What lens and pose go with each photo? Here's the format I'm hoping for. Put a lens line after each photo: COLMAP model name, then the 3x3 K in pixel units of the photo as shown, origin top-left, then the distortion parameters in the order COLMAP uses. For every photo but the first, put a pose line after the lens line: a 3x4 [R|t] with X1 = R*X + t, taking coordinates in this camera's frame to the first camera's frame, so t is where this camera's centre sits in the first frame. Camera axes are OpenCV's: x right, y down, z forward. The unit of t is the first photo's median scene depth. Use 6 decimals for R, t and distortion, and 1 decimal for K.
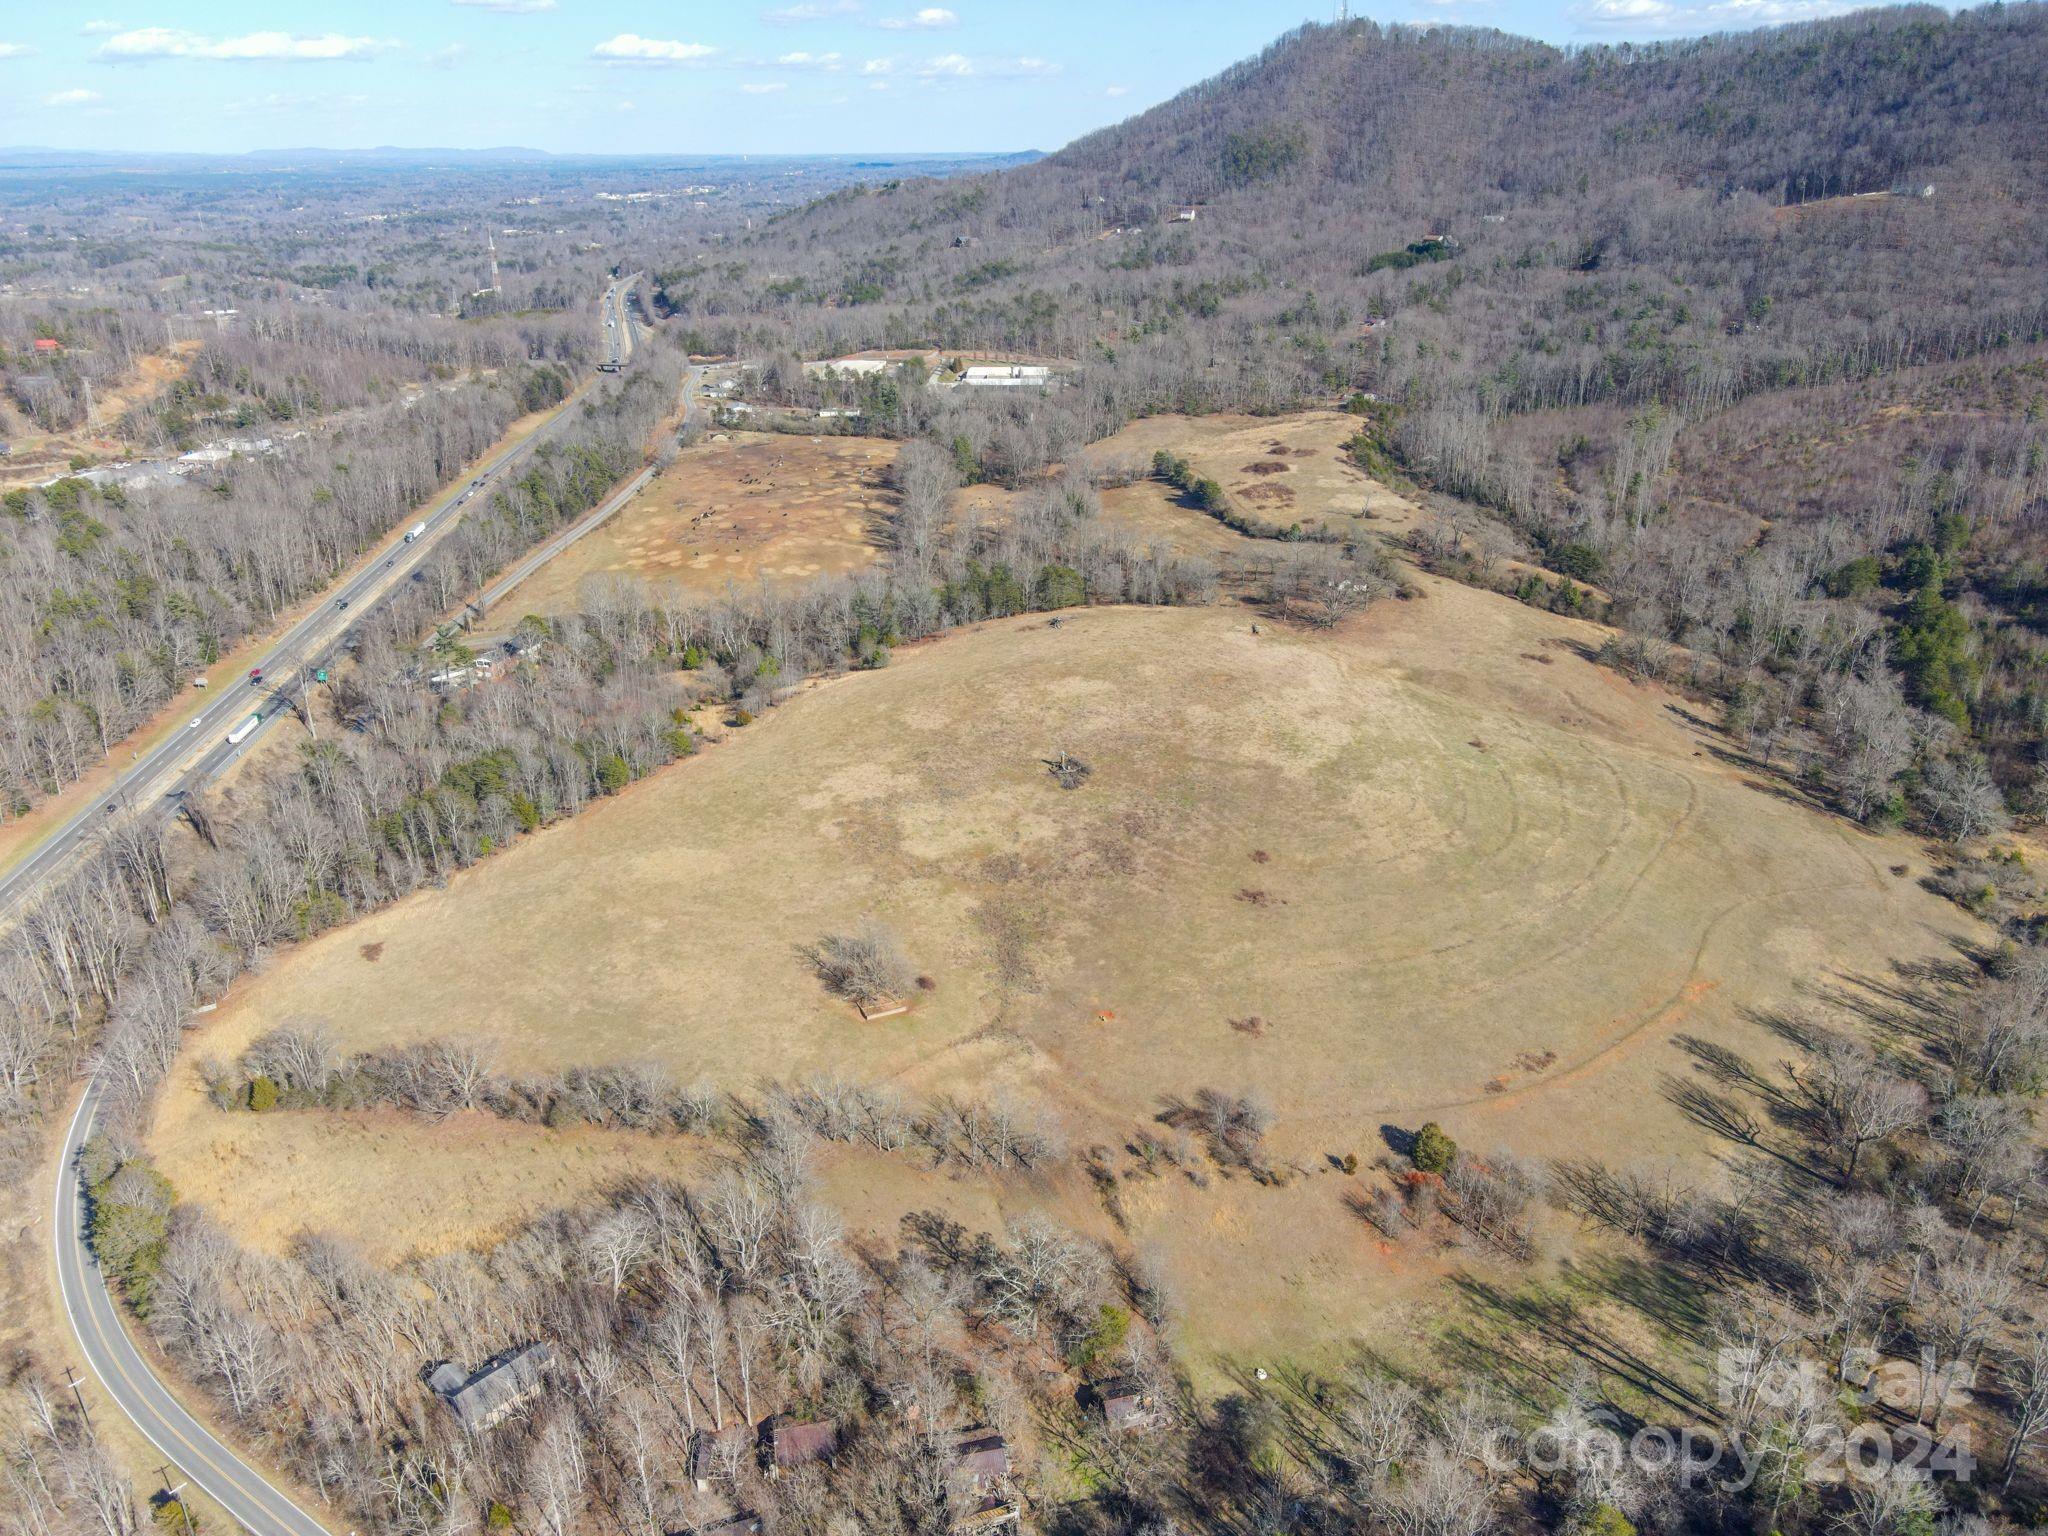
lens RADIAL K [[1501.5, 0, 1025.0], [0, 1501.5, 763.8], [0, 0, 1]] dist [0.010761, 0.000723]
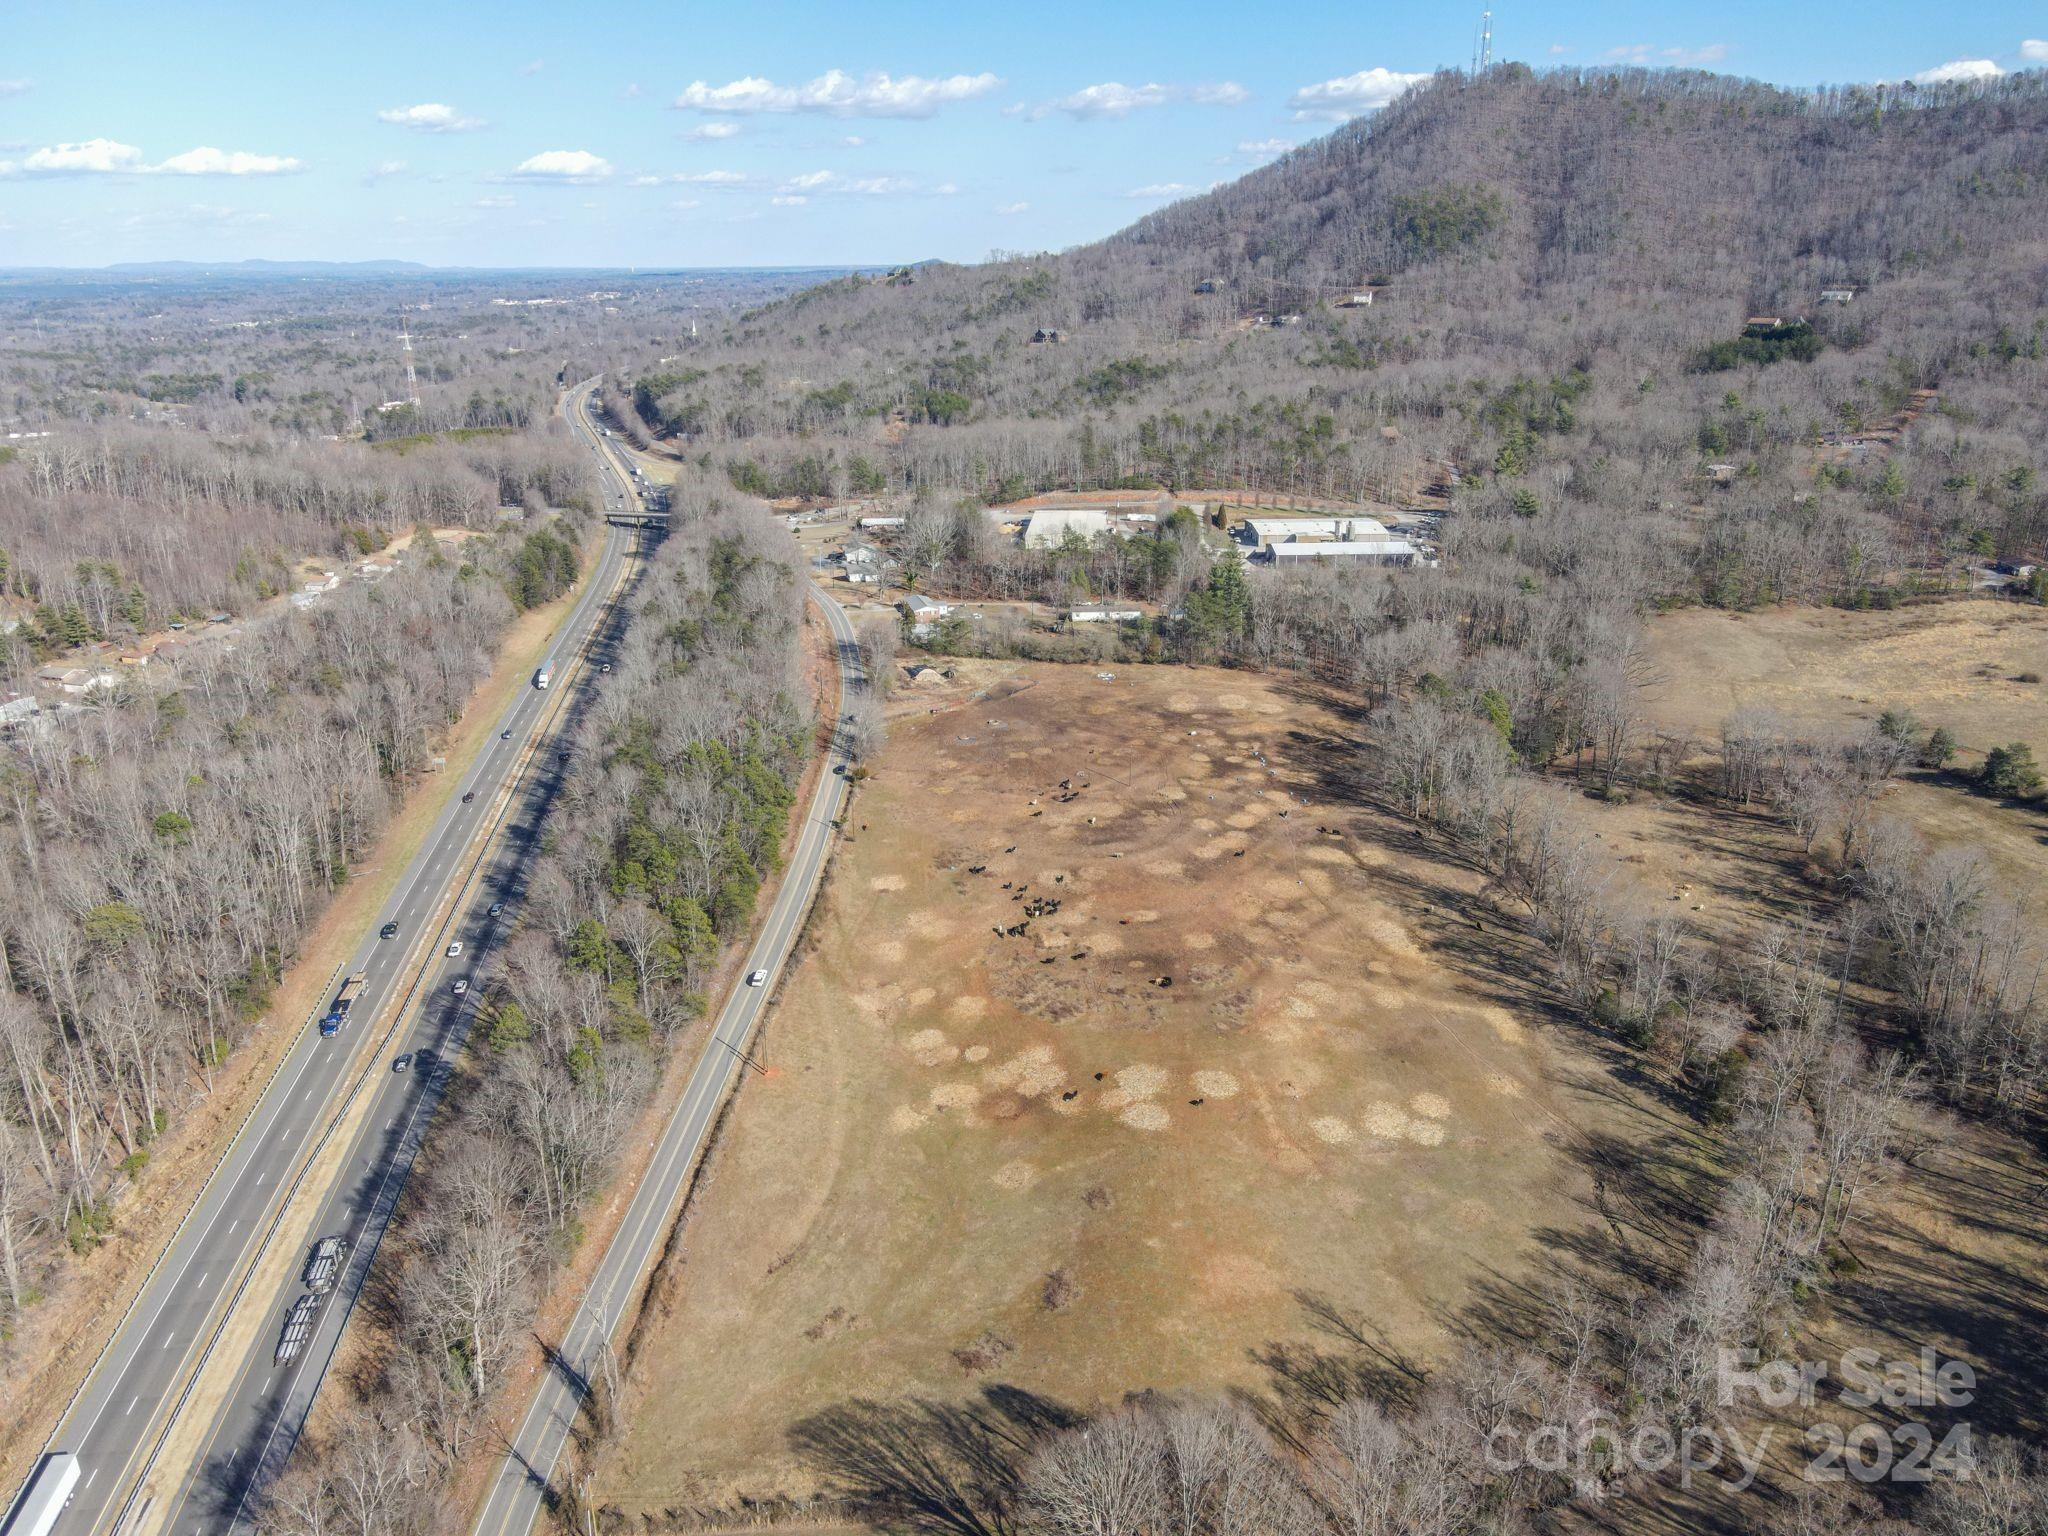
lens RADIAL K [[1501.5, 0, 1018.2], [0, 1501.5, 755.1], [0, 0, 1]] dist [0.010761, 0.000723]
pose [[0.997247, -0.024422, 0.070017, -0.199046], [0.029405, 0.997039, -0.071057, -0.143835], [-0.068075, 0.072921, 0.995012, 0.455519]]
